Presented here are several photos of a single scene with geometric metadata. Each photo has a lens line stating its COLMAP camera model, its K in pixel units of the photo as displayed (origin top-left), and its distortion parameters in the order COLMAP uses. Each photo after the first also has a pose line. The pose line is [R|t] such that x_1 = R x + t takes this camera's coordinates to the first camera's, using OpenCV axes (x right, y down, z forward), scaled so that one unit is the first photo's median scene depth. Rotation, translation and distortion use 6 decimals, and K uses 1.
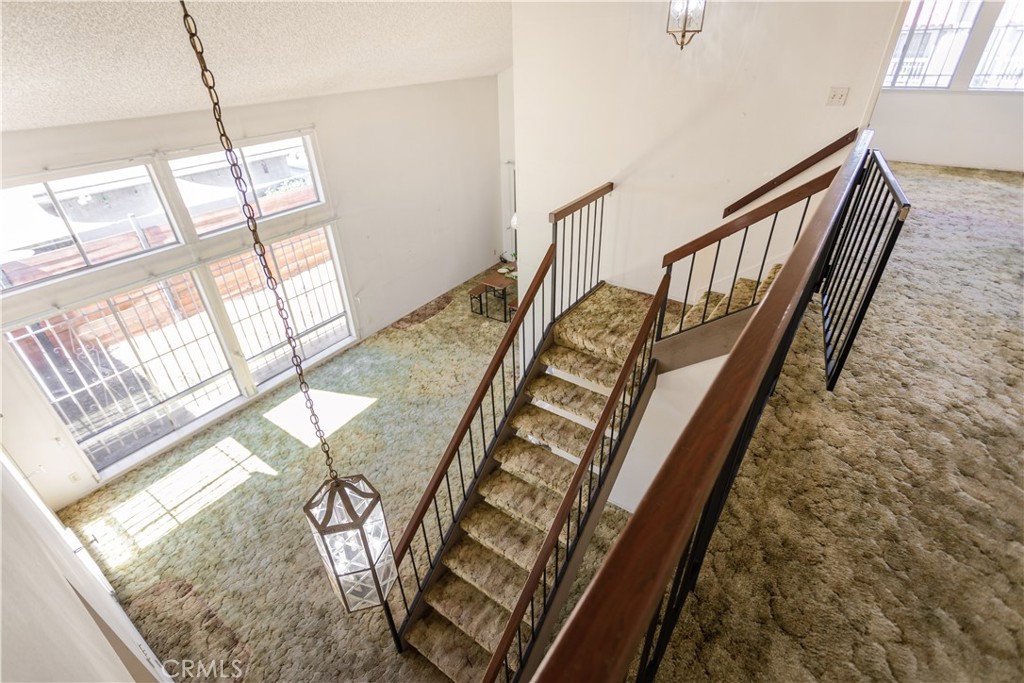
lens RADIAL K [[492.6, 0, 511.9], [0, 492.6, 336.8], [0, 0, 1]] dist [0.000812, 0.002267]
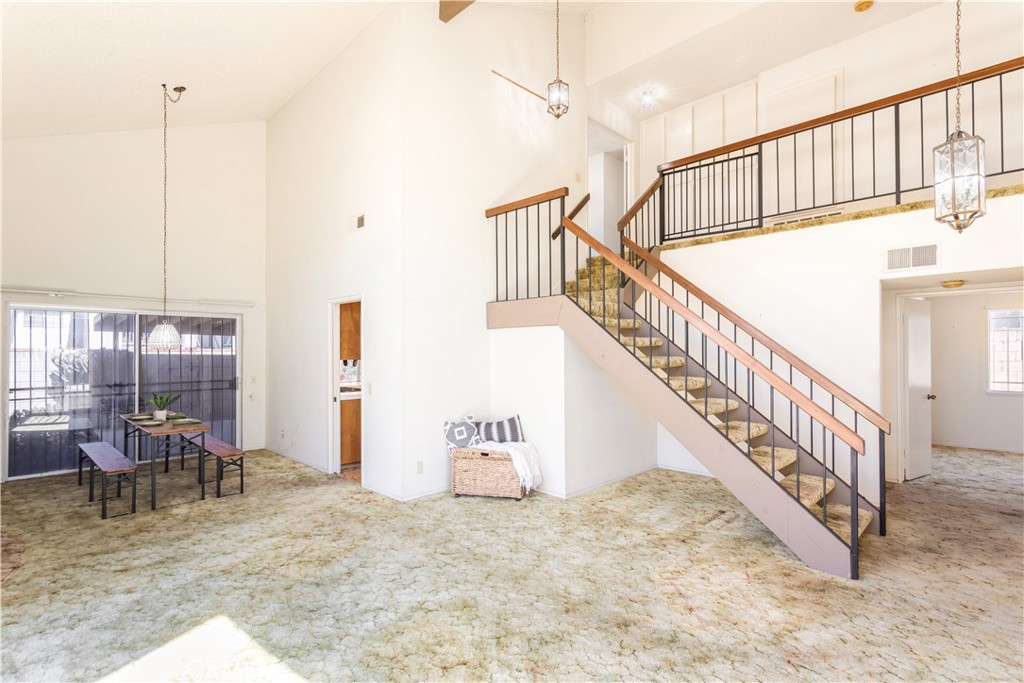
lens RADIAL K [[492.6, 0, 511.6], [0, 492.6, 346.8], [0, 0, 1]] dist [0.000812, 0.002267]
pose [[0.156064, 0.042171, 0.986846, -0.738270], [0.519014, 0.846546, -0.118255, 0.100635], [-0.840398, 0.530643, 0.110228, 0.804809]]
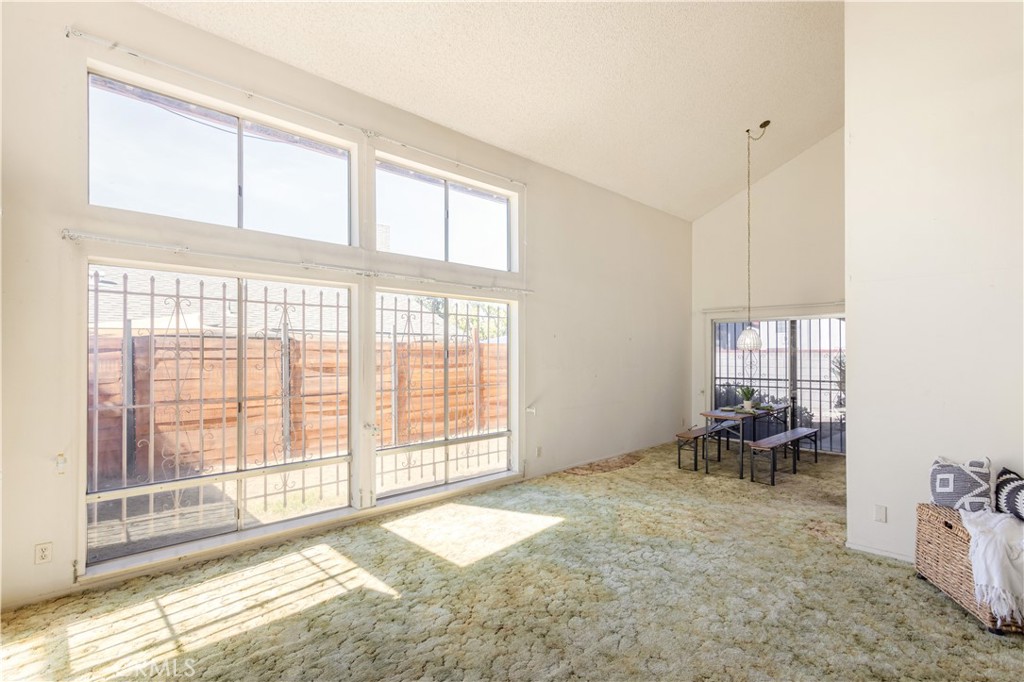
lens RADIAL K [[492.6, 0, 511.1], [0, 492.6, 345.2], [0, 0, 1]] dist [0.000812, 0.002267]
pose [[0.982033, 0.027920, -0.186632, -0.279835], [-0.124075, 0.840698, -0.527097, 0.289209], [0.142185, 0.540783, 0.829058, 0.472083]]
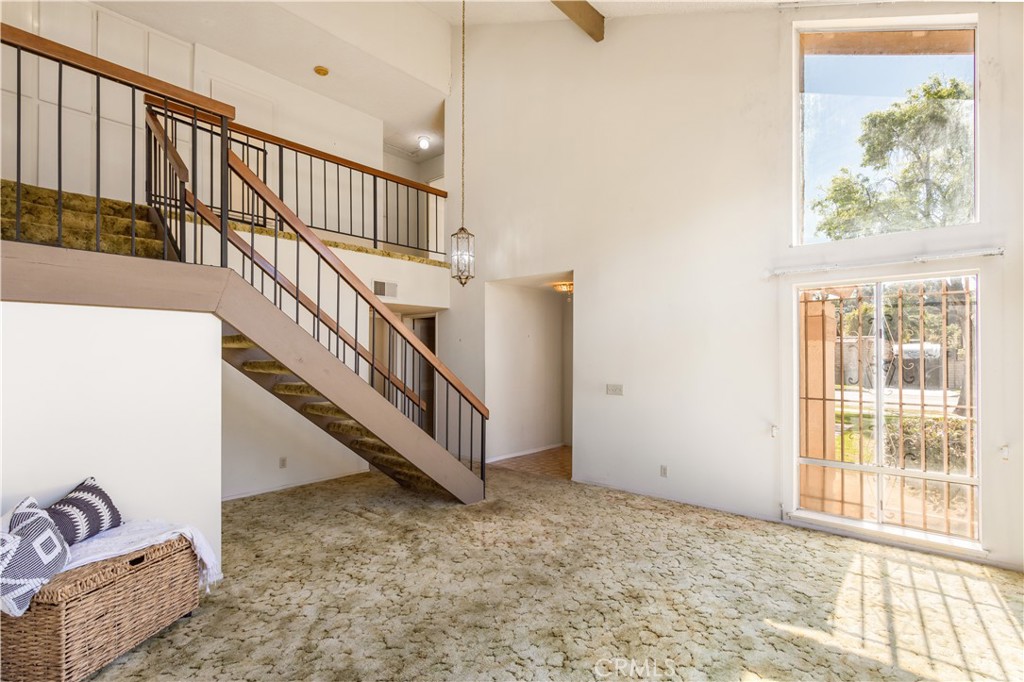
lens RADIAL K [[492.6, 0, 517.6], [0, 492.6, 348.5], [0, 0, 1]] dist [0.000812, 0.002267]
pose [[-0.996107, 0.030128, 0.082842, -0.292070], [0.068532, 0.855755, 0.512823, -0.197537], [-0.055442, 0.516504, -0.854488, 1.255949]]
